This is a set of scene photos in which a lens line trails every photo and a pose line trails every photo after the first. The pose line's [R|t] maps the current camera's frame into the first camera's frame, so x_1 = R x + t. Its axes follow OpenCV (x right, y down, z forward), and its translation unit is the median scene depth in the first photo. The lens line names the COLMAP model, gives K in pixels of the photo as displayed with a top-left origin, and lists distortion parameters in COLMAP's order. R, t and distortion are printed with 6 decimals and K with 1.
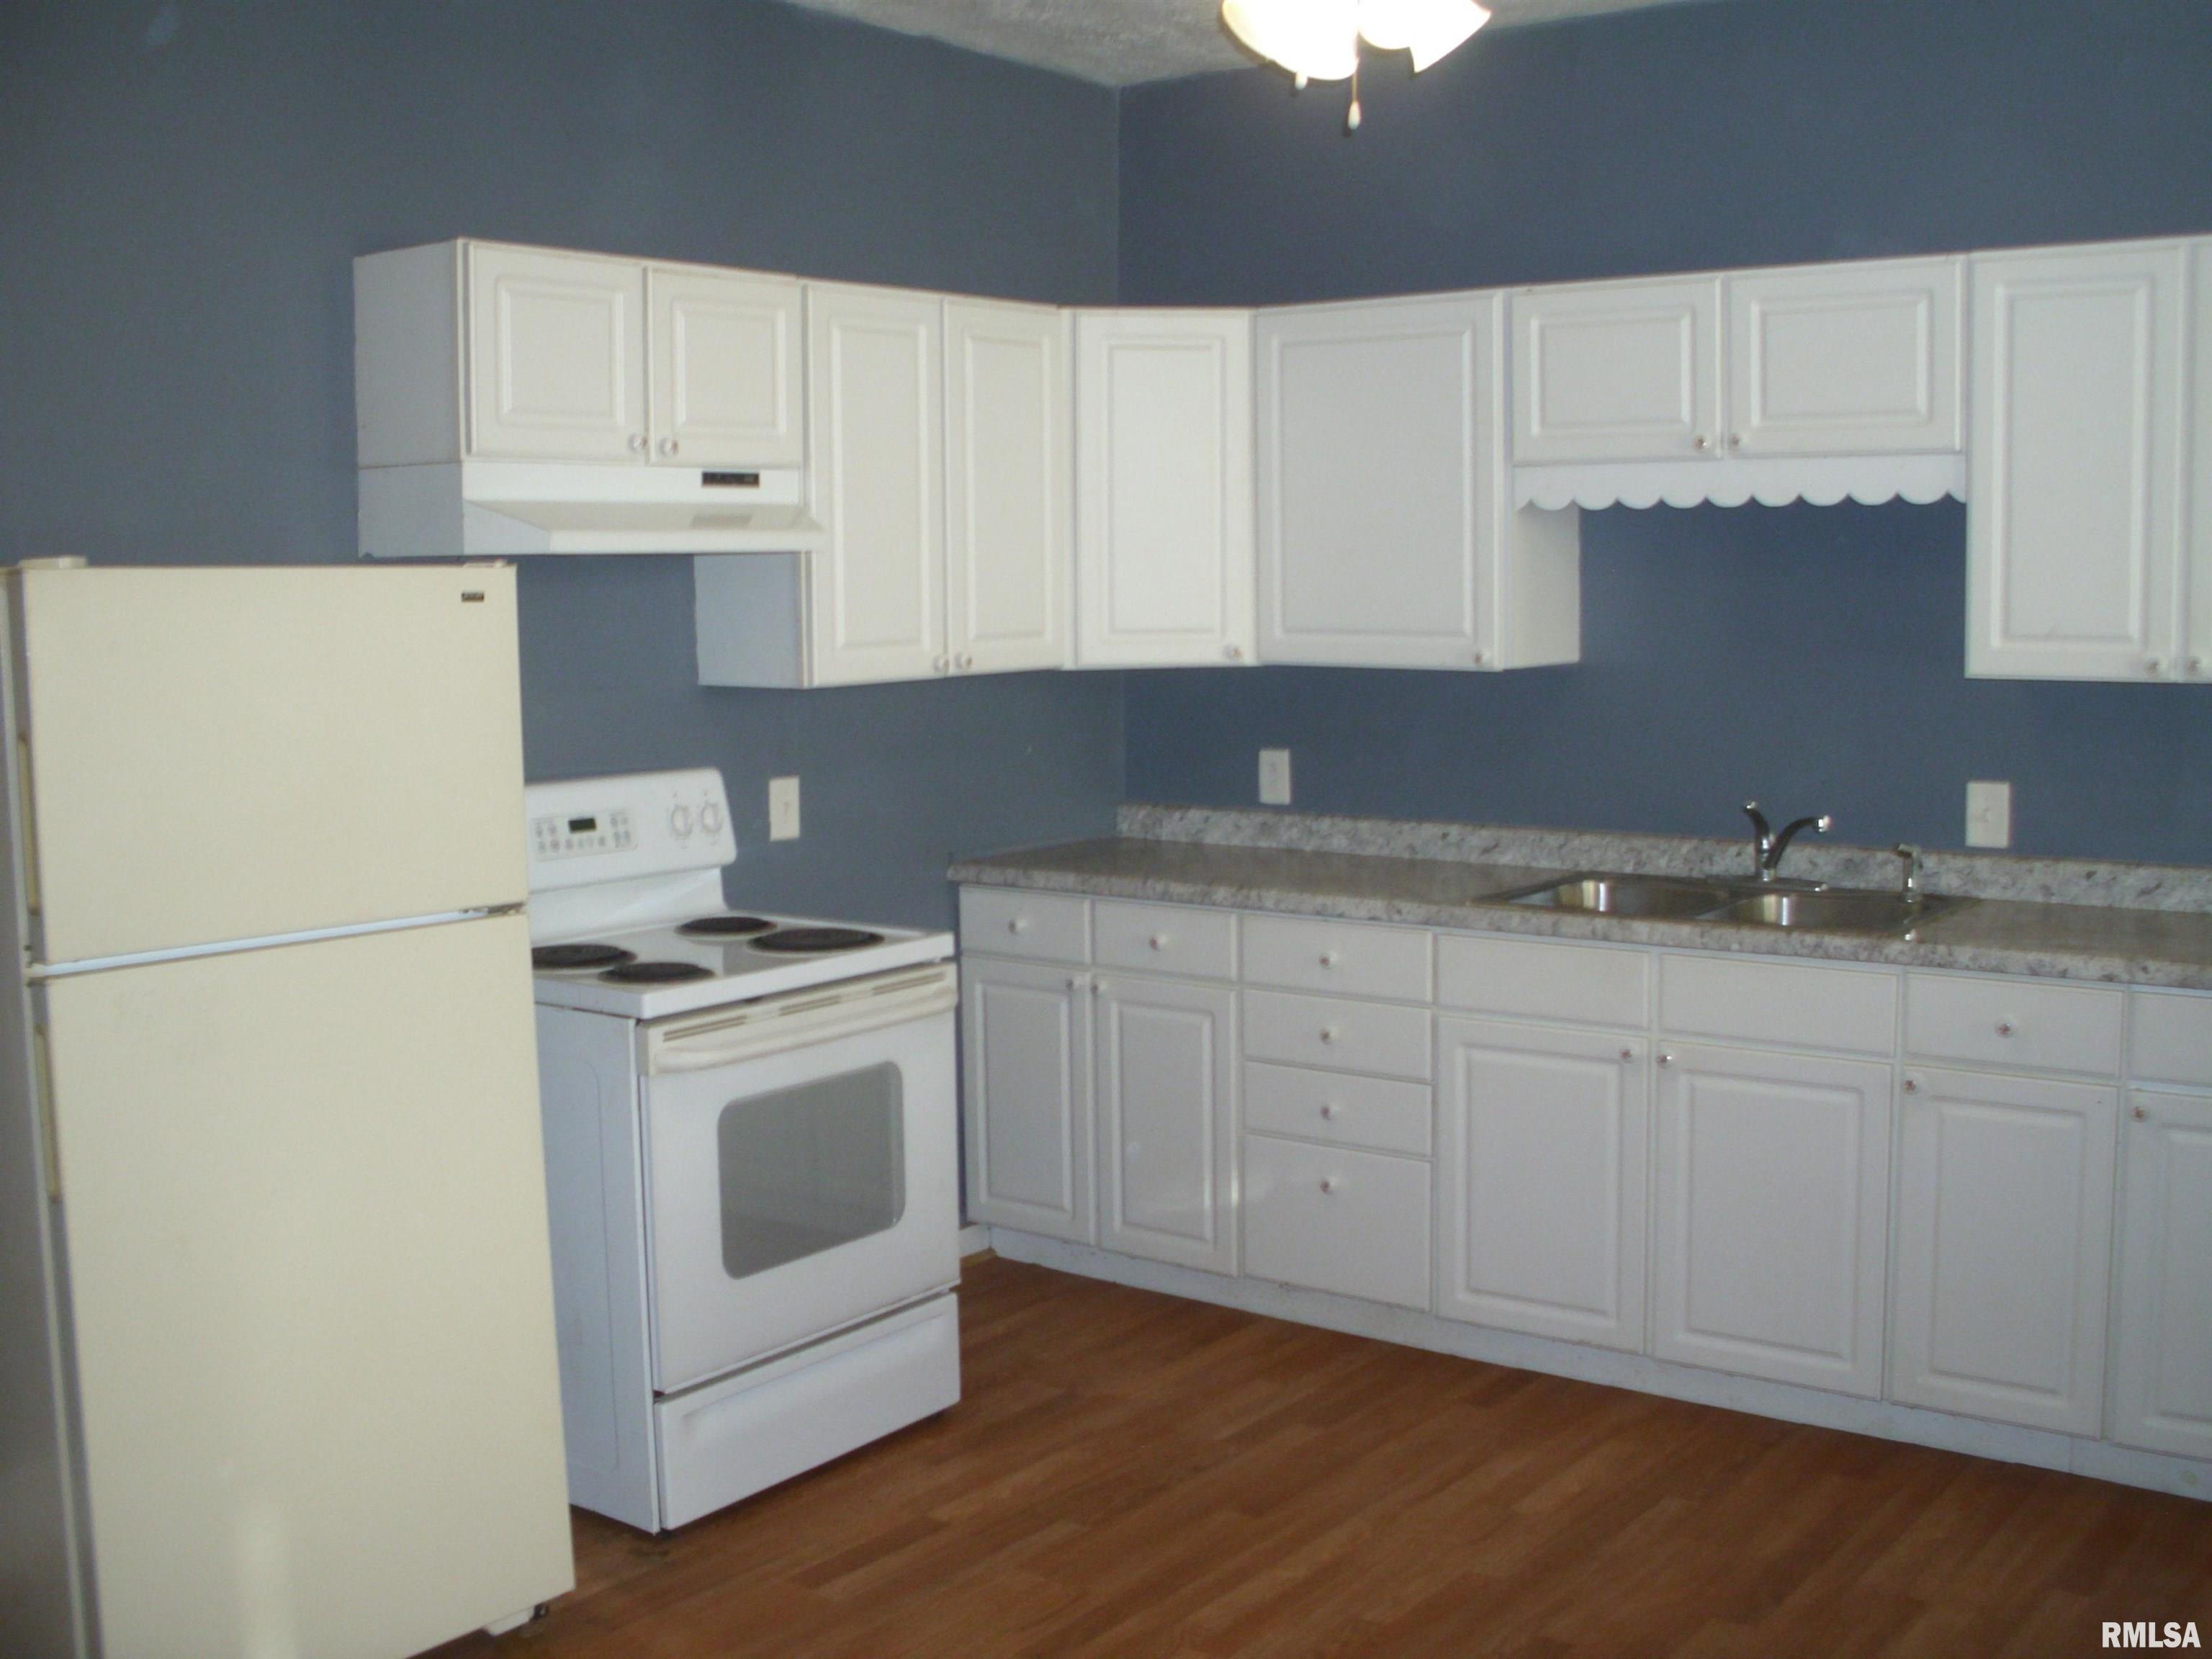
lens RADIAL K [[2372.6, 0, 1097.0], [0, 2372.6, 827.4], [0, 0, 1]] dist [-0.173271, 0.286188]
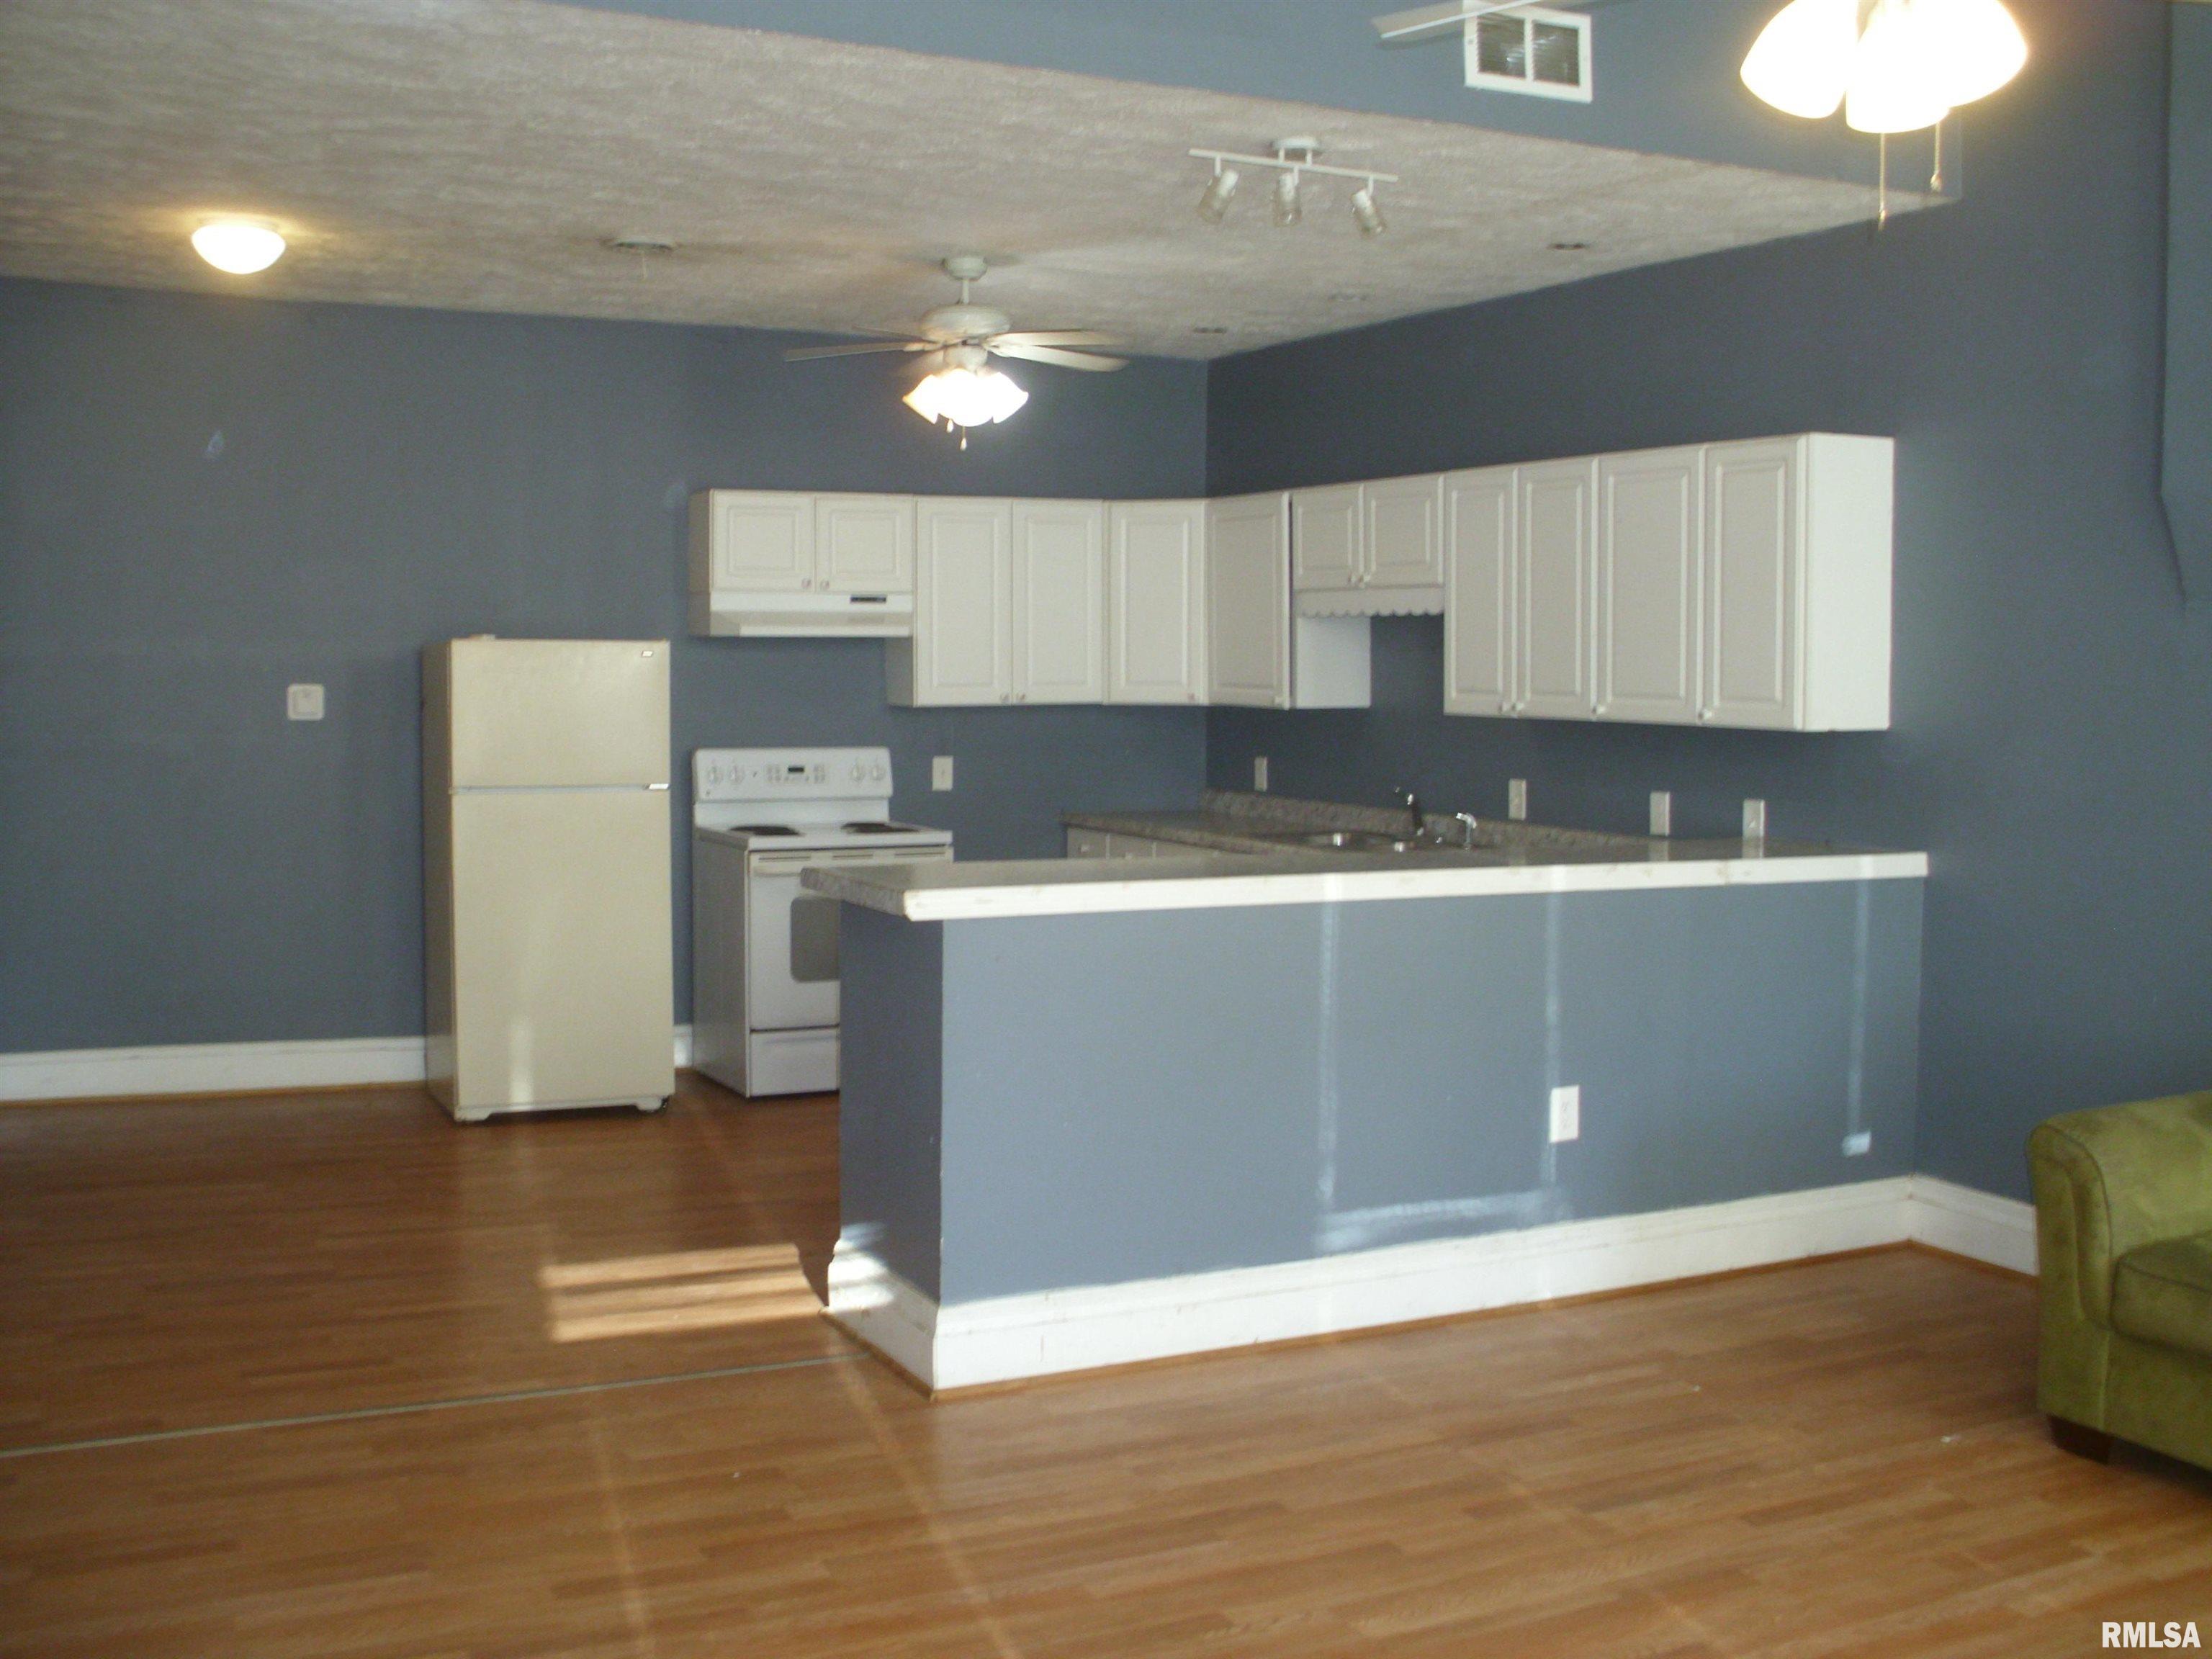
lens RADIAL K [[2372.6, 0, 1097.0], [0, 2372.6, 827.4], [0, 0, 1]] dist [-0.173271, 0.286188]
pose [[0.894209, 0.047687, -0.445103, 0.888312], [-0.062324, 0.997888, -0.018299, 0.067094], [0.443291, 0.044103, 0.895292, -0.676171]]
